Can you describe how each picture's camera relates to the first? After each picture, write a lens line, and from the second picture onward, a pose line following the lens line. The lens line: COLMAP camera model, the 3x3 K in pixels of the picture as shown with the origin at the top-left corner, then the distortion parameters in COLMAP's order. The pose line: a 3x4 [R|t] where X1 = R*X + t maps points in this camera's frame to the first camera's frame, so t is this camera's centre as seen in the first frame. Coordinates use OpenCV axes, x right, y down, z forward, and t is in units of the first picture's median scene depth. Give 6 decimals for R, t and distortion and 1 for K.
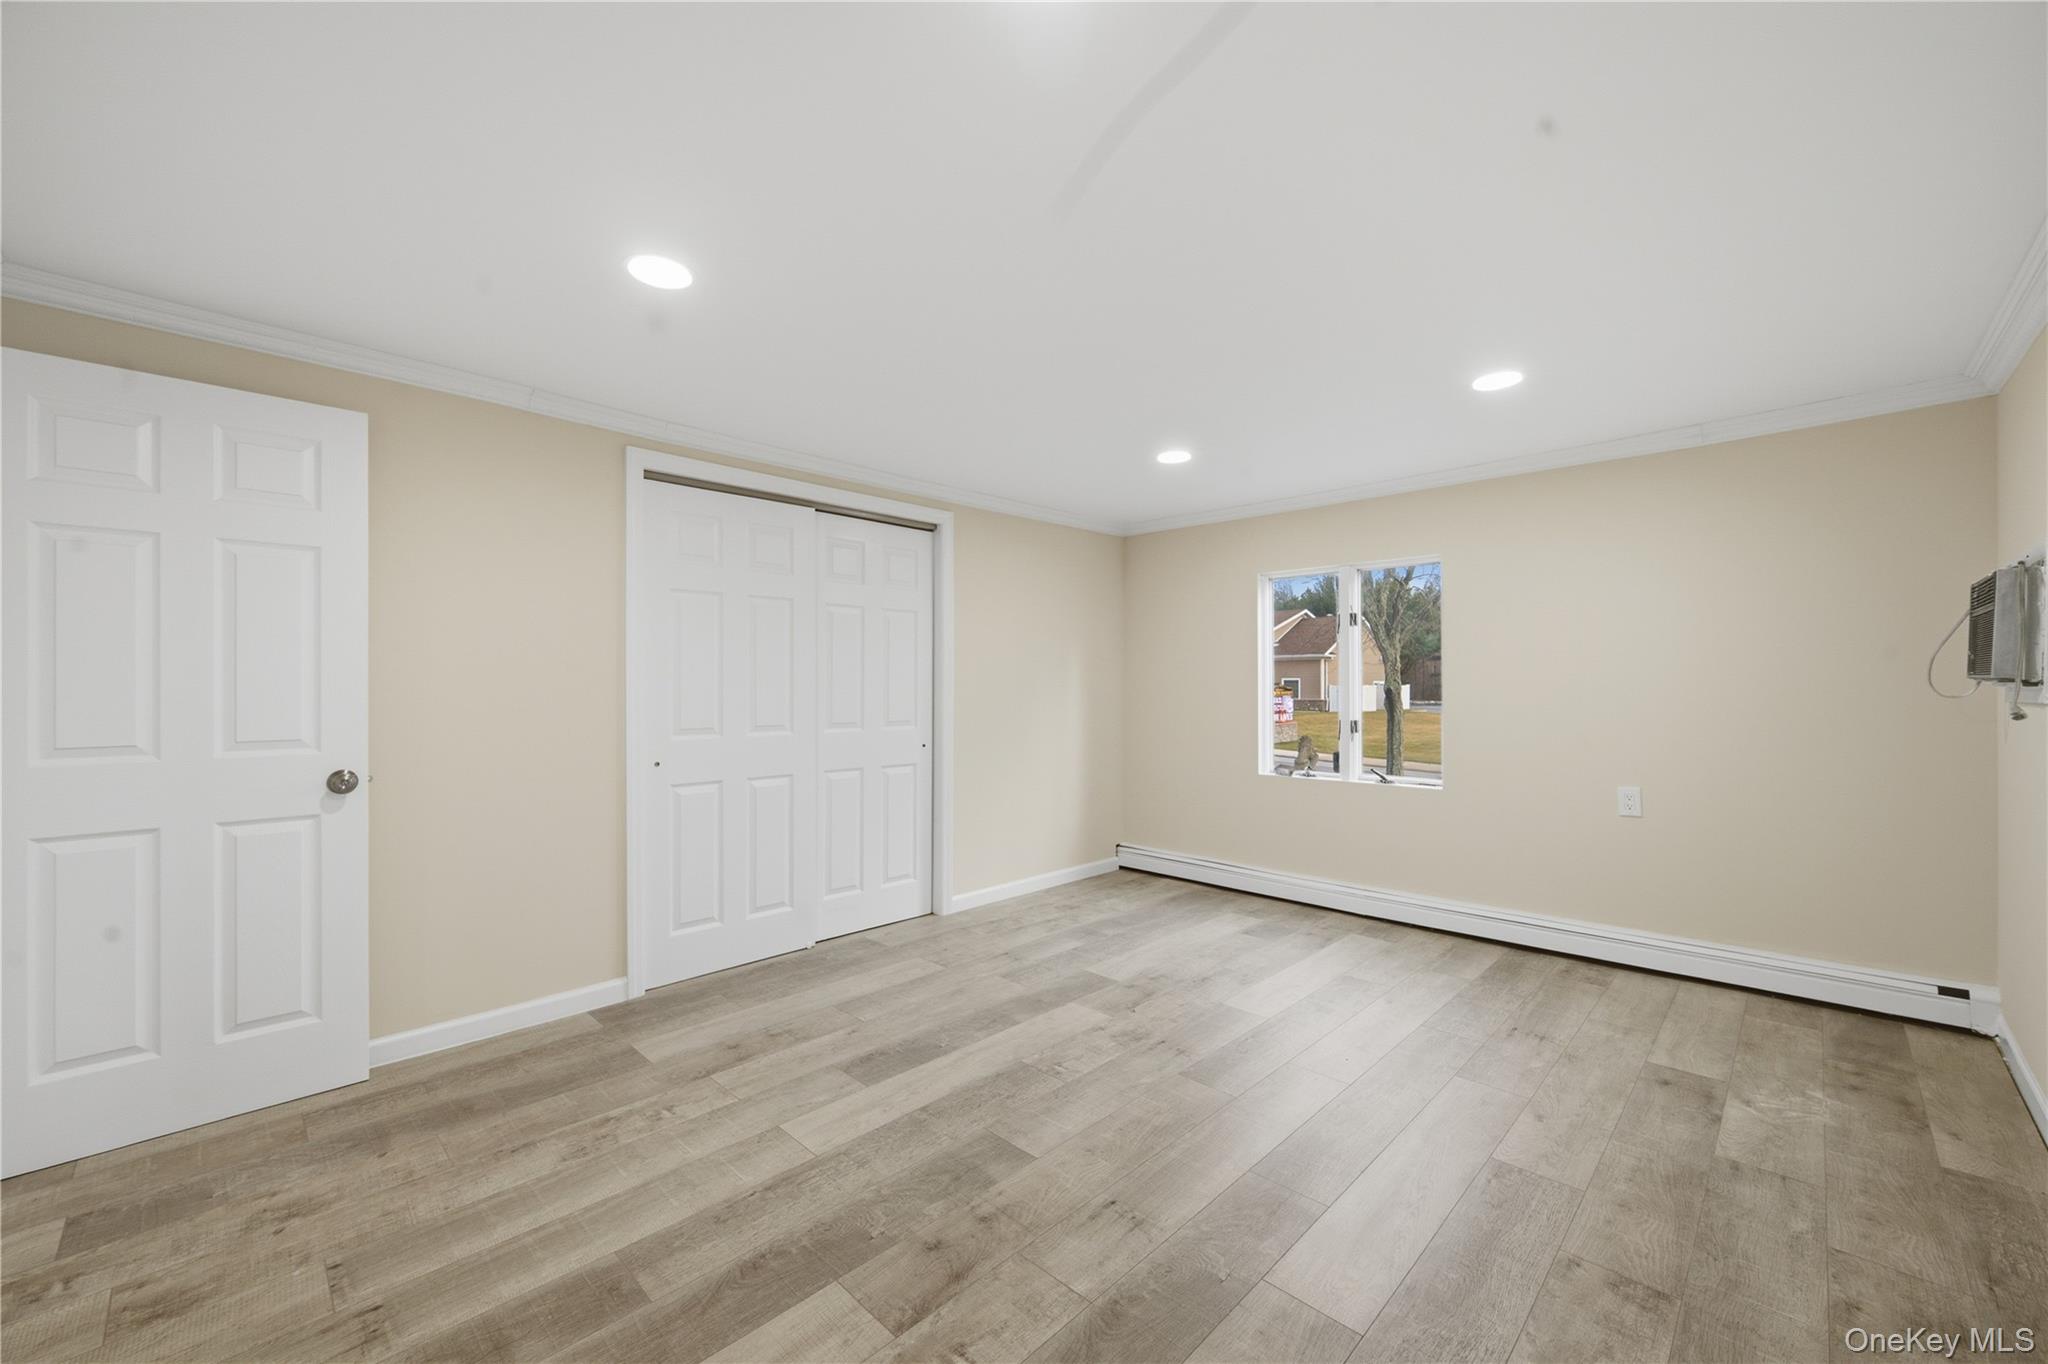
lens RADIAL K [[821.1, 0, 1024.6], [0, 821.1, 684.7], [0, 0, 1]] dist [-0.009043, -0.000176]
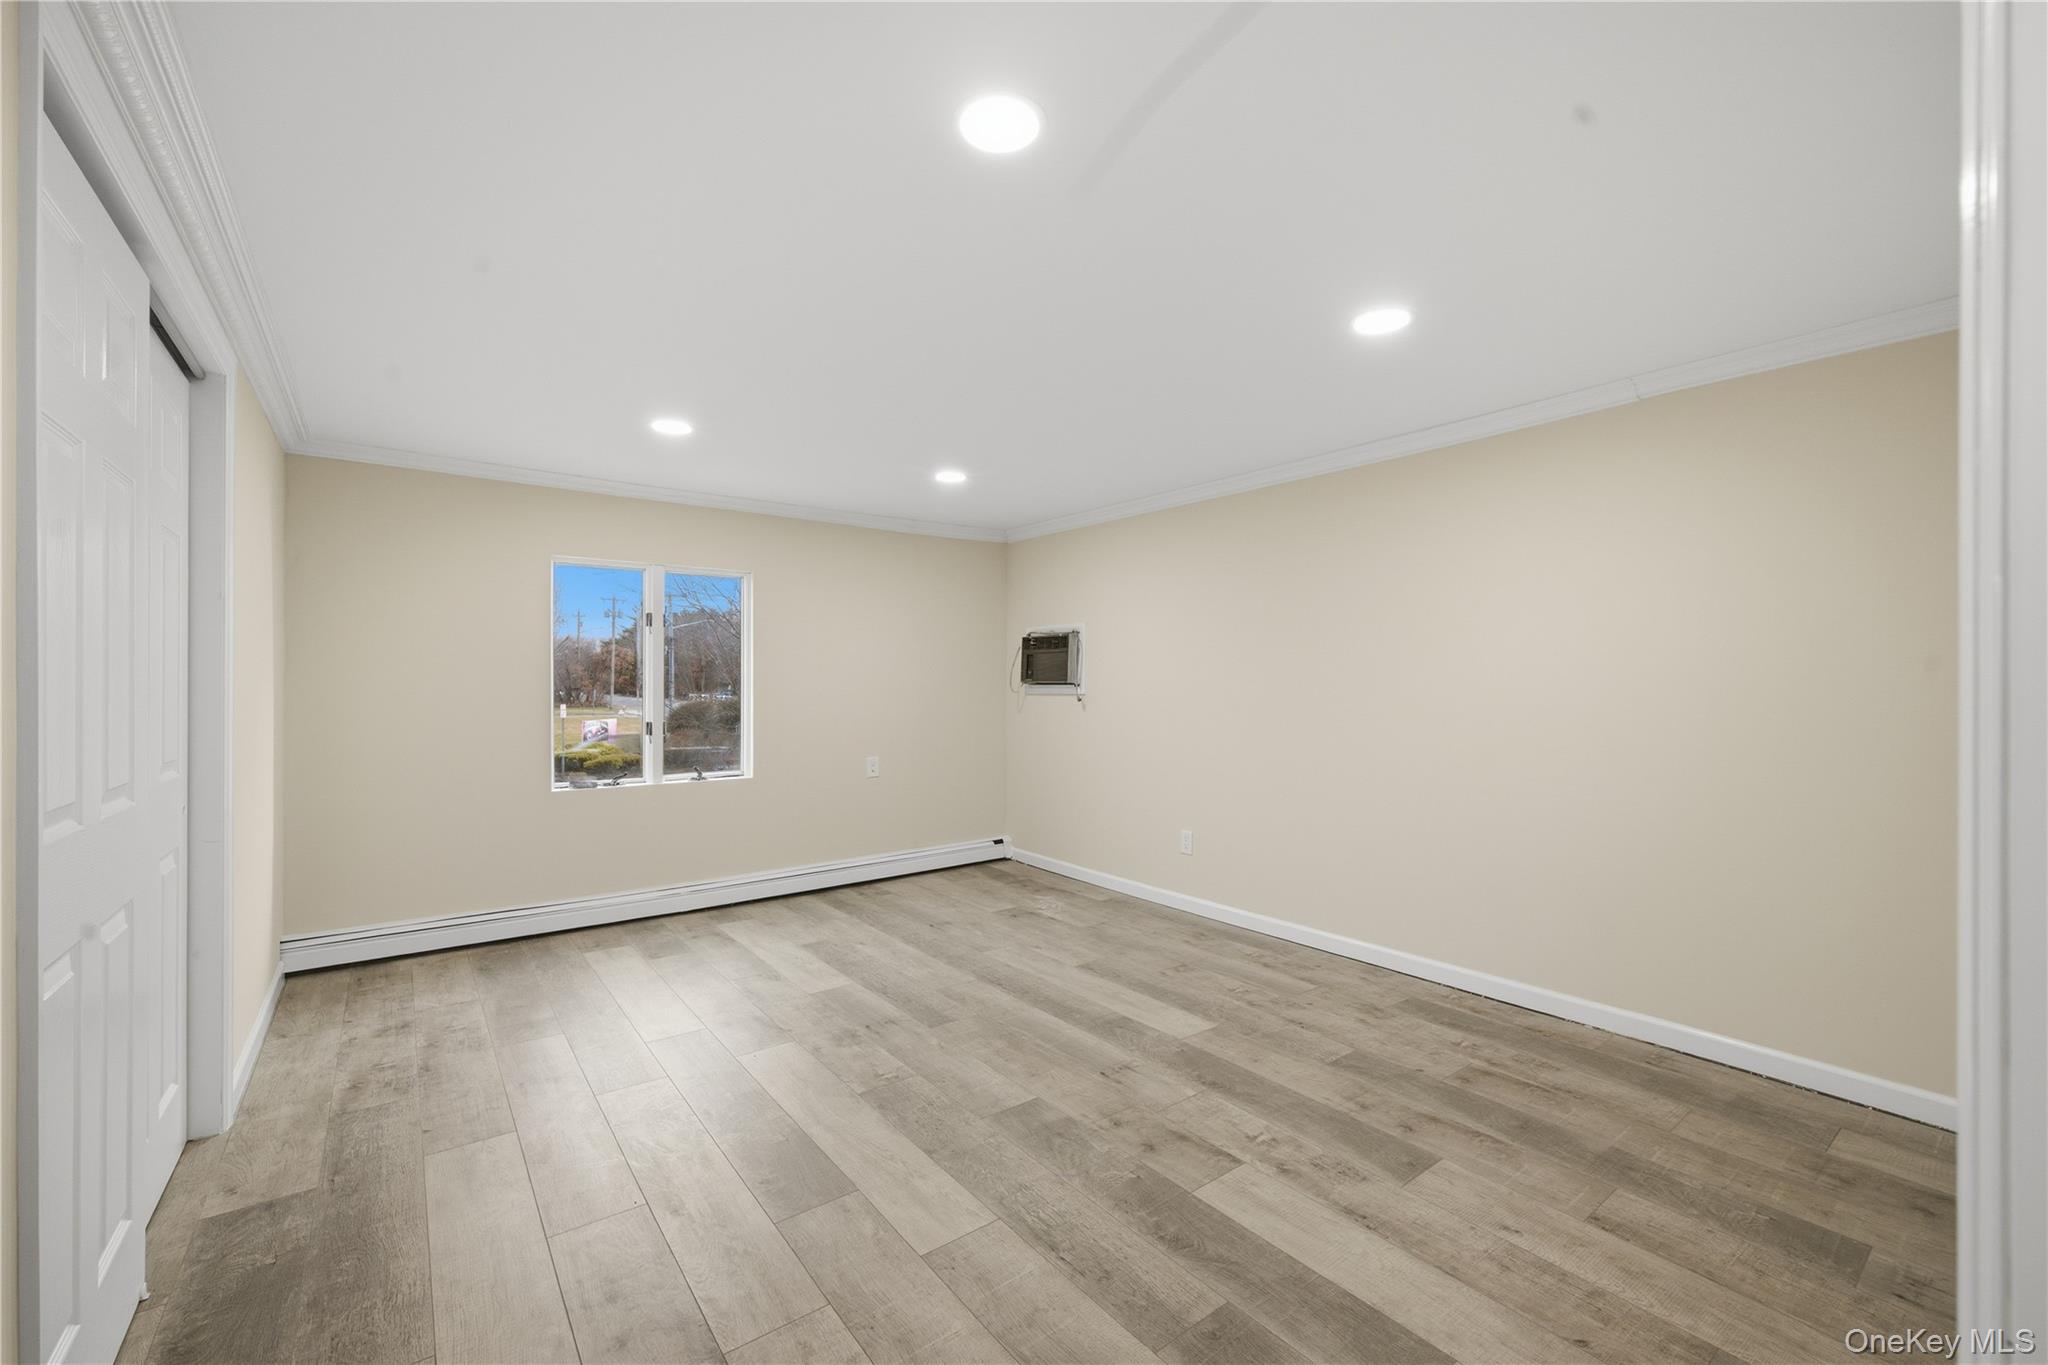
lens RADIAL K [[821.1, 0, 1024.1], [0, 821.1, 681.7], [0, 0, 1]] dist [-0.009043, -0.000176]
pose [[0.146810, 0.000264, 0.989165, -0.937361], [0.004817, 0.999988, -0.000982, -0.020934], [-0.989153, 0.004909, 0.146806, 0.675601]]
